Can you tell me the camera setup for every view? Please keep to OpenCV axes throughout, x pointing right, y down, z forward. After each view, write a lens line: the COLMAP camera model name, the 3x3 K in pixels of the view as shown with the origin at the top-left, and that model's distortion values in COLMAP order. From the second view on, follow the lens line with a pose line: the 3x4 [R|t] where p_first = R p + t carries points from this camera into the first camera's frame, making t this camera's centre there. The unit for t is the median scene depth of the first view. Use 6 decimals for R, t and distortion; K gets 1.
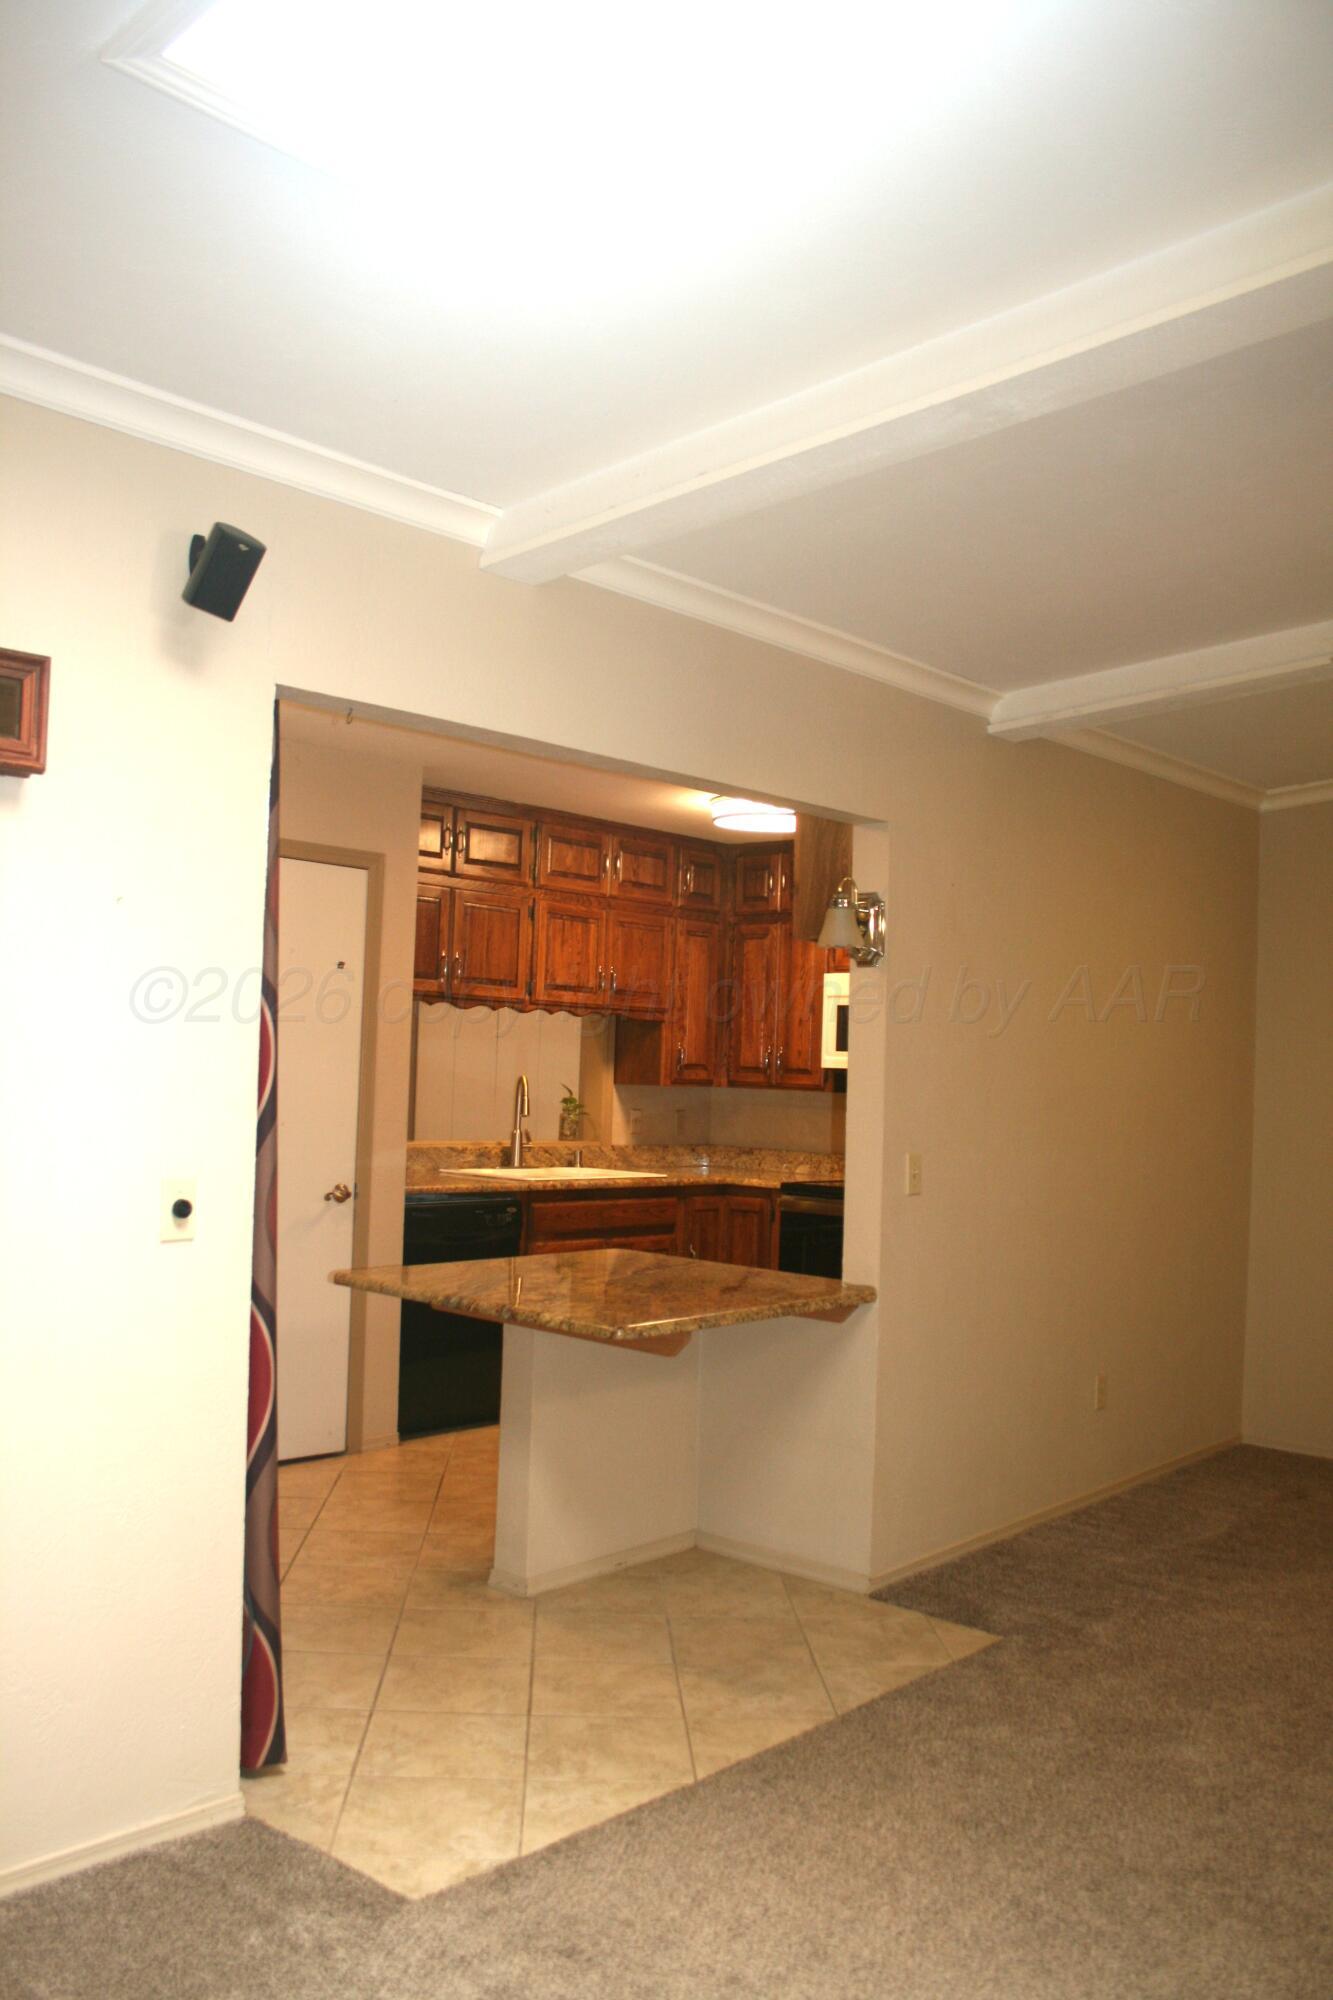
lens RADIAL K [[1710.8, 0, 649.7], [0, 1710.8, 999.7], [0, 0, 1]] dist [-0.137968, 0.123537]
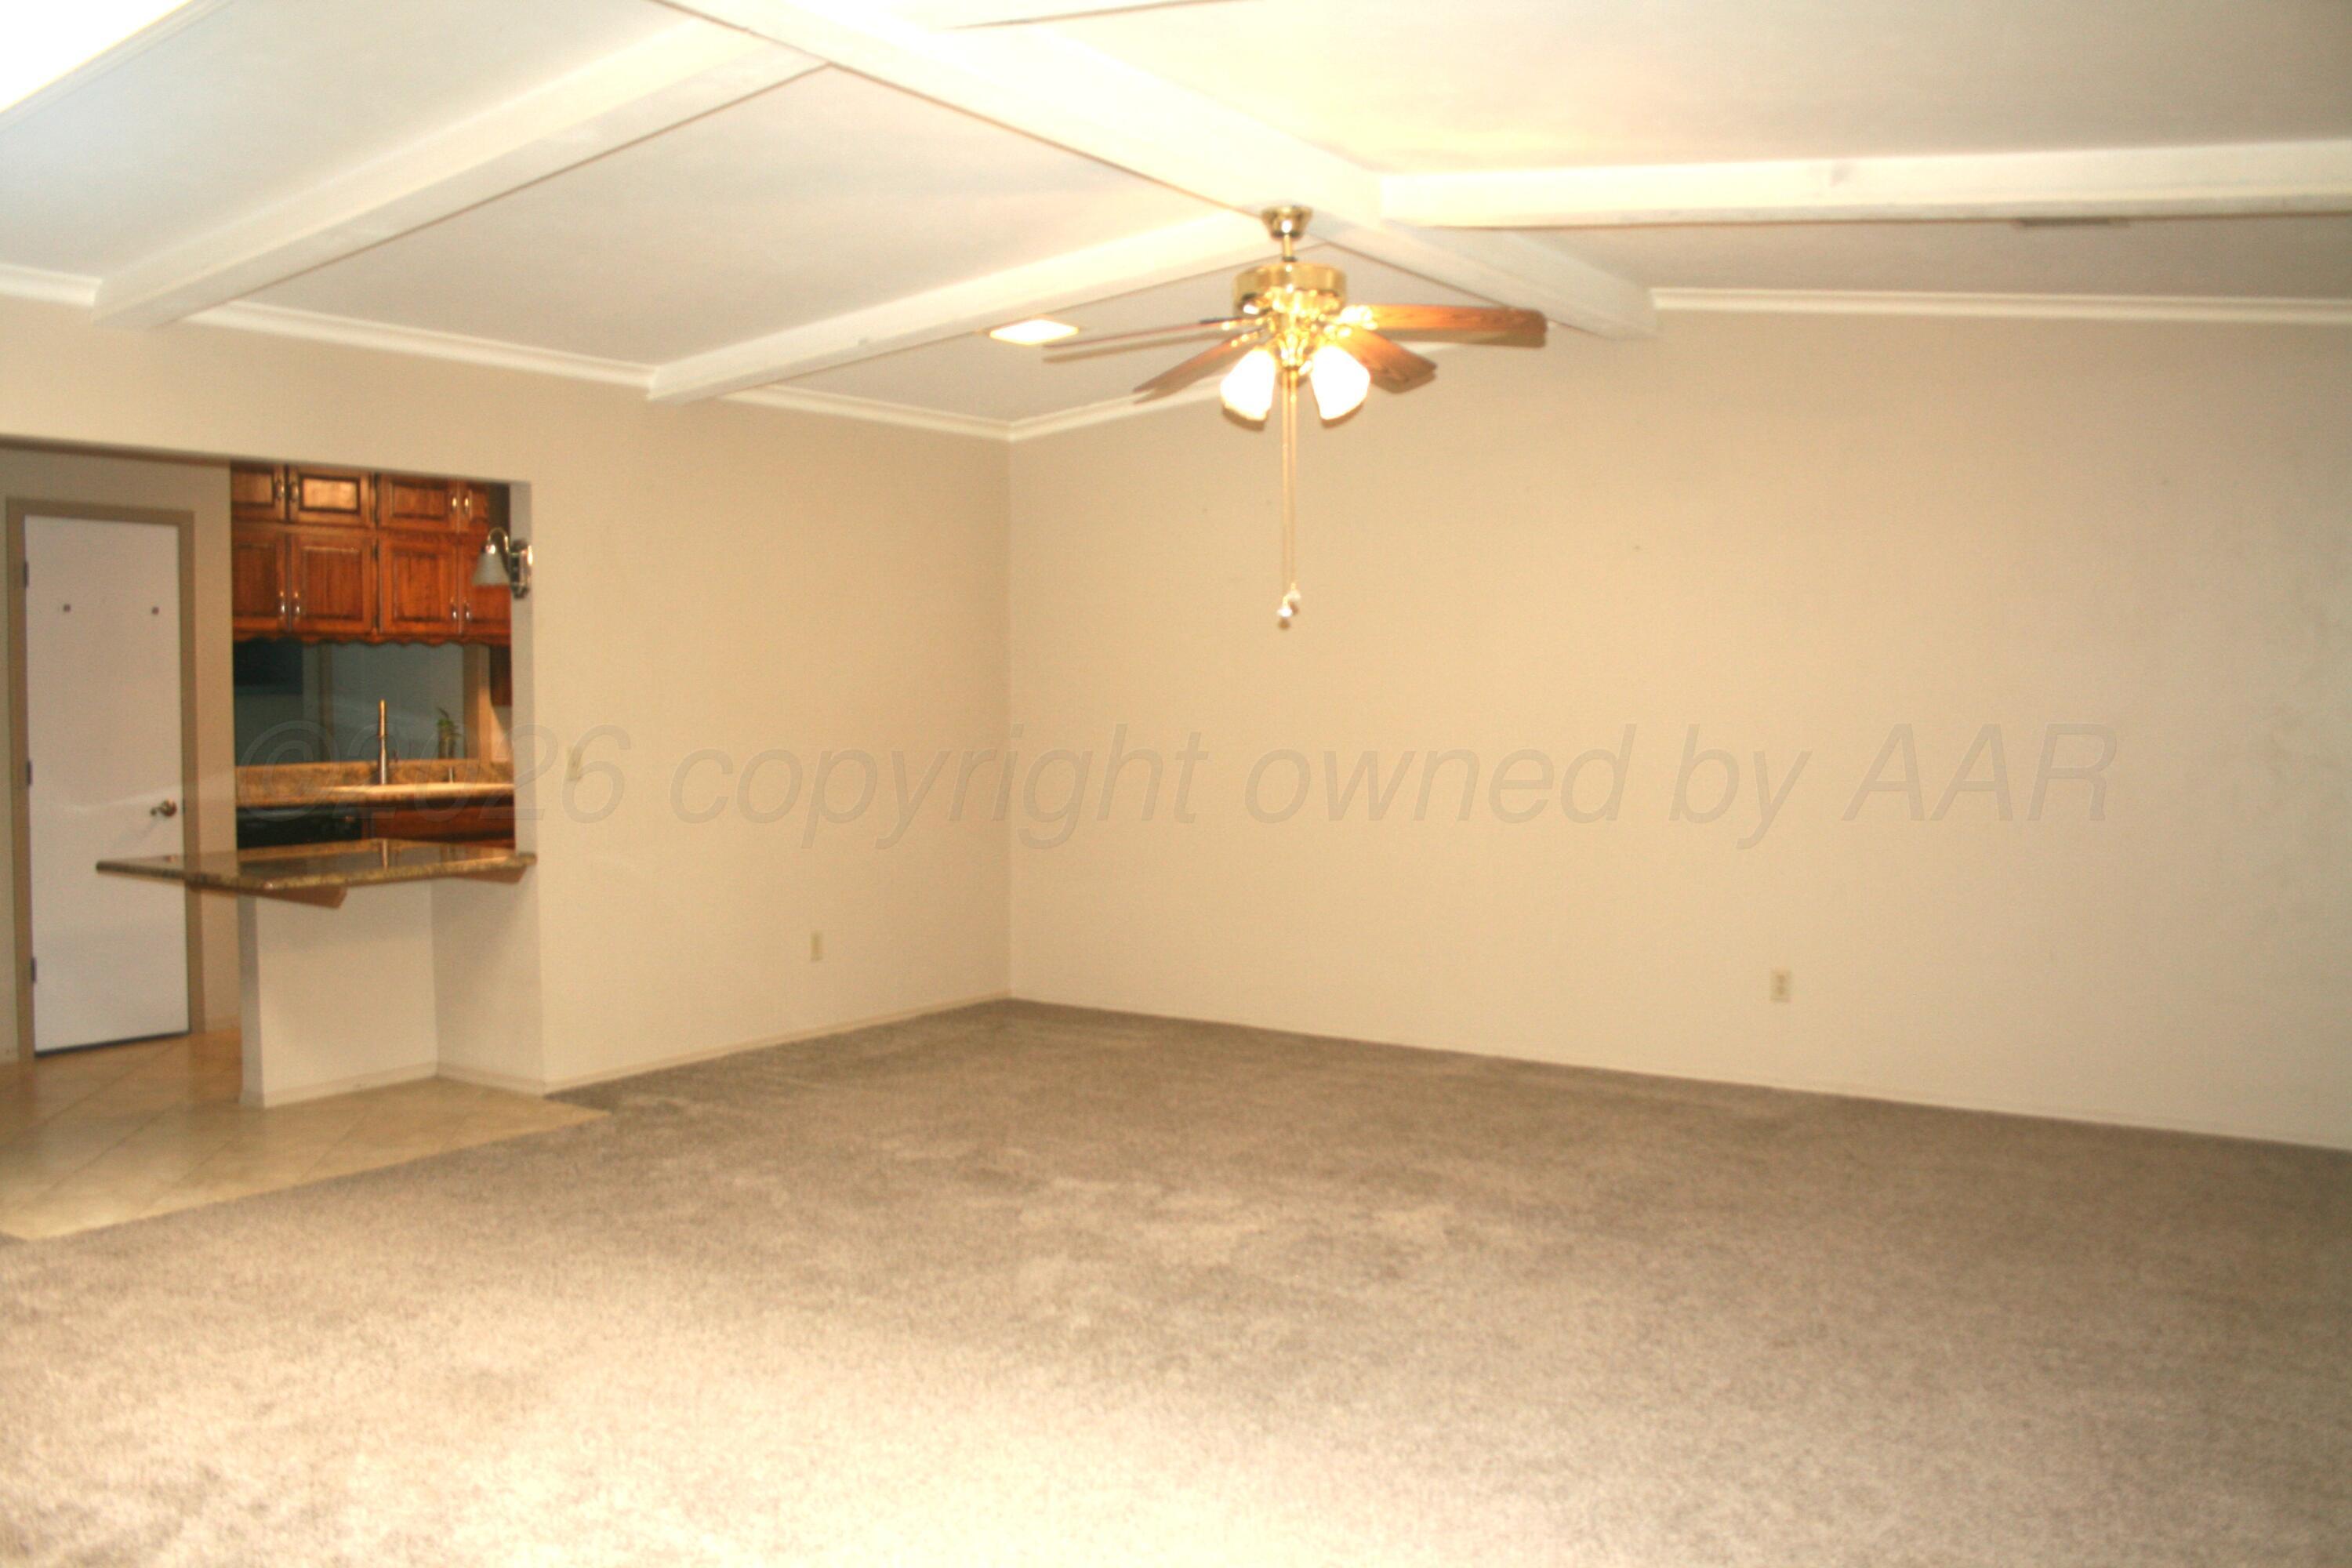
lens RADIAL K [[2011.9, 0, 1191.5], [0, 2011.9, 776.5], [0, 0, 1]] dist [-0.137968, 0.123537]
pose [[0.988855, -0.044606, 0.142042, 0.267188], [0.032495, 0.995724, 0.086474, 0.000067], [-0.145292, -0.080894, 0.986076, -0.342077]]
